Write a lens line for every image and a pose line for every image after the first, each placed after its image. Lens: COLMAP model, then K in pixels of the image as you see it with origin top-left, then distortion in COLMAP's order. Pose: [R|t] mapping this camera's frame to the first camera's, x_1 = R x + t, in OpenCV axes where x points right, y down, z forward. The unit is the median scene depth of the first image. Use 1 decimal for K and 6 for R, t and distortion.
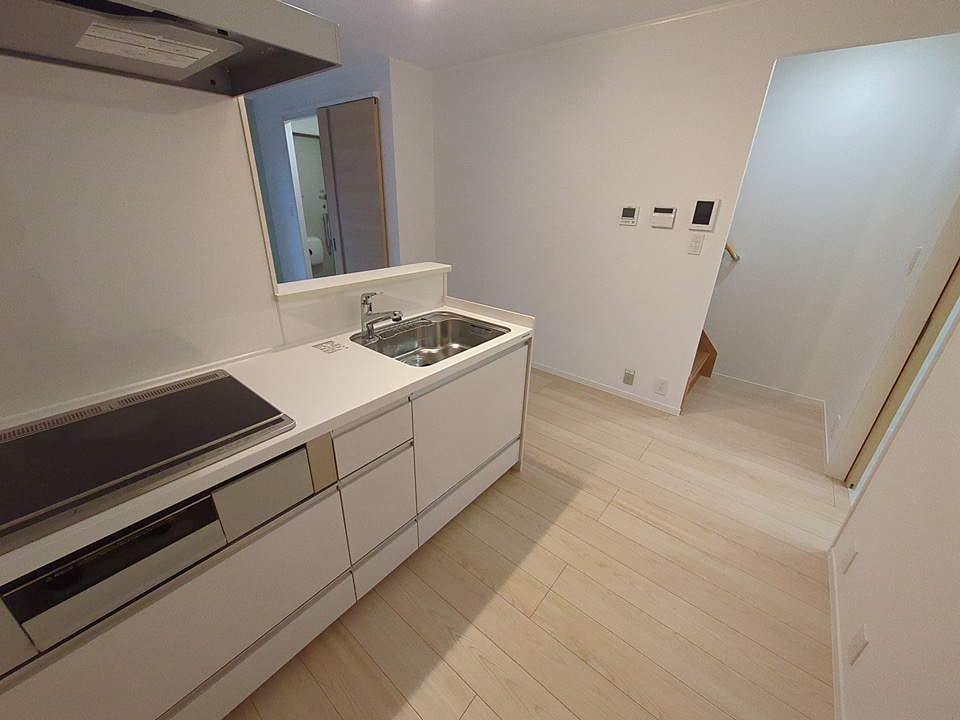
lens RADIAL K [[376.9, 0, 479.1], [0, 376.9, 365.0], [0, 0, 1]] dist [-0.005924, -0.000111]
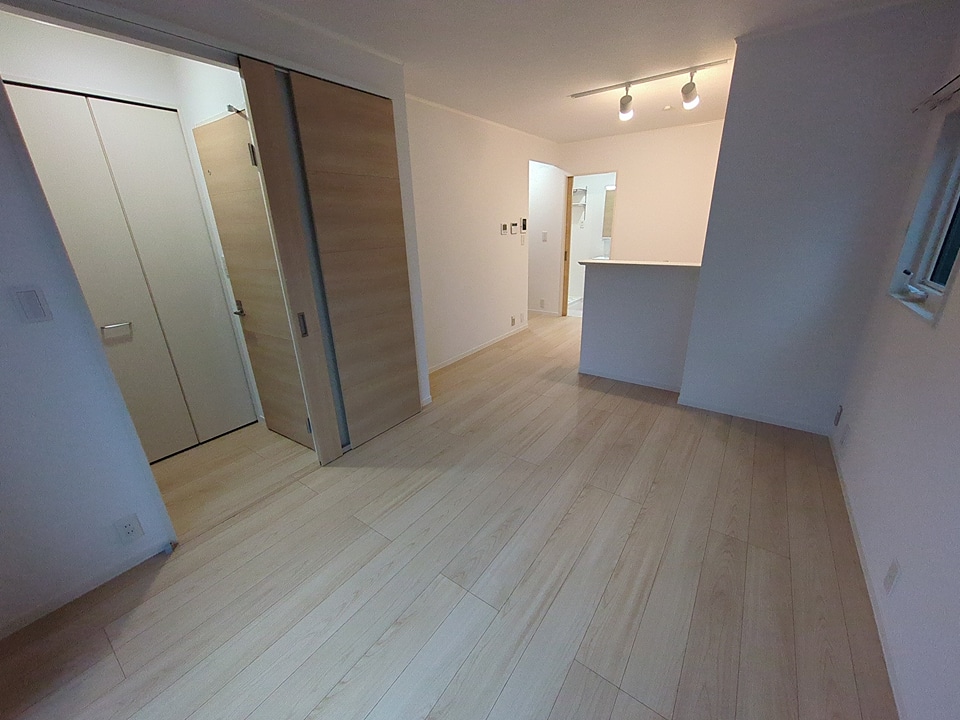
lens RADIAL K [[376.9, 0, 480.8], [0, 376.9, 361.1], [0, 0, 1]] dist [-0.005924, -0.000111]
pose [[-0.068716, -0.367511, 0.927477, -2.447582], [0.437079, 0.824612, 0.359134, -0.976191], [-0.896794, 0.430059, 0.103968, 2.035787]]
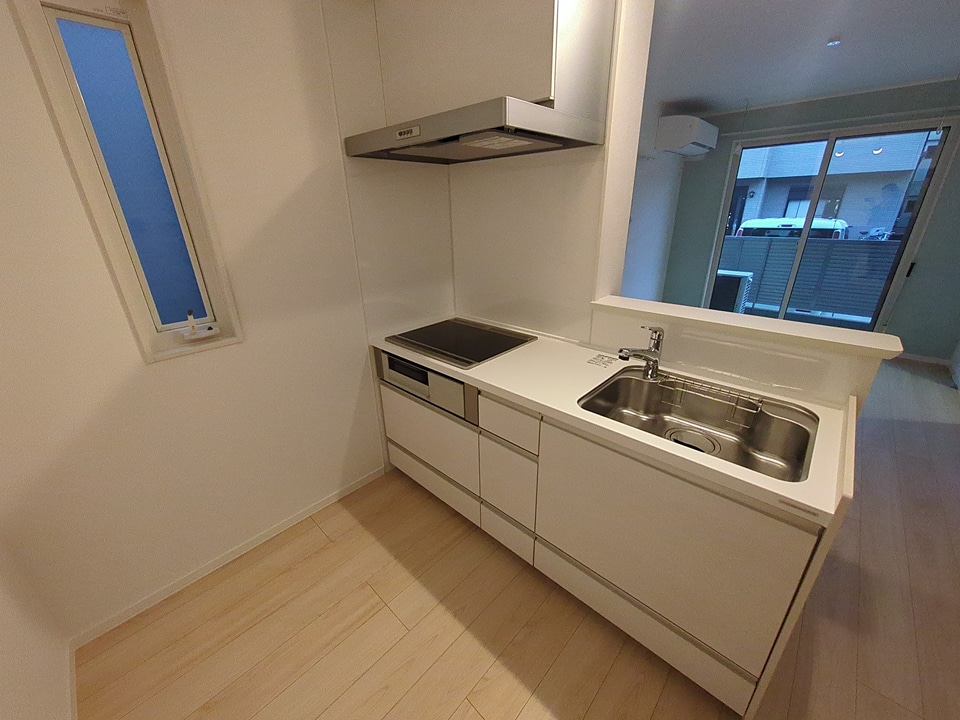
lens RADIAL K [[376.9, 0, 482.6], [0, 376.9, 353.6], [0, 0, 1]] dist [-0.005924, -0.000111]
pose [[-0.061055, 0.338424, -0.939011, 0.695704], [-0.393516, 0.856405, 0.334239, -0.323728], [0.917288, 0.389923, 0.080887, 0.669012]]
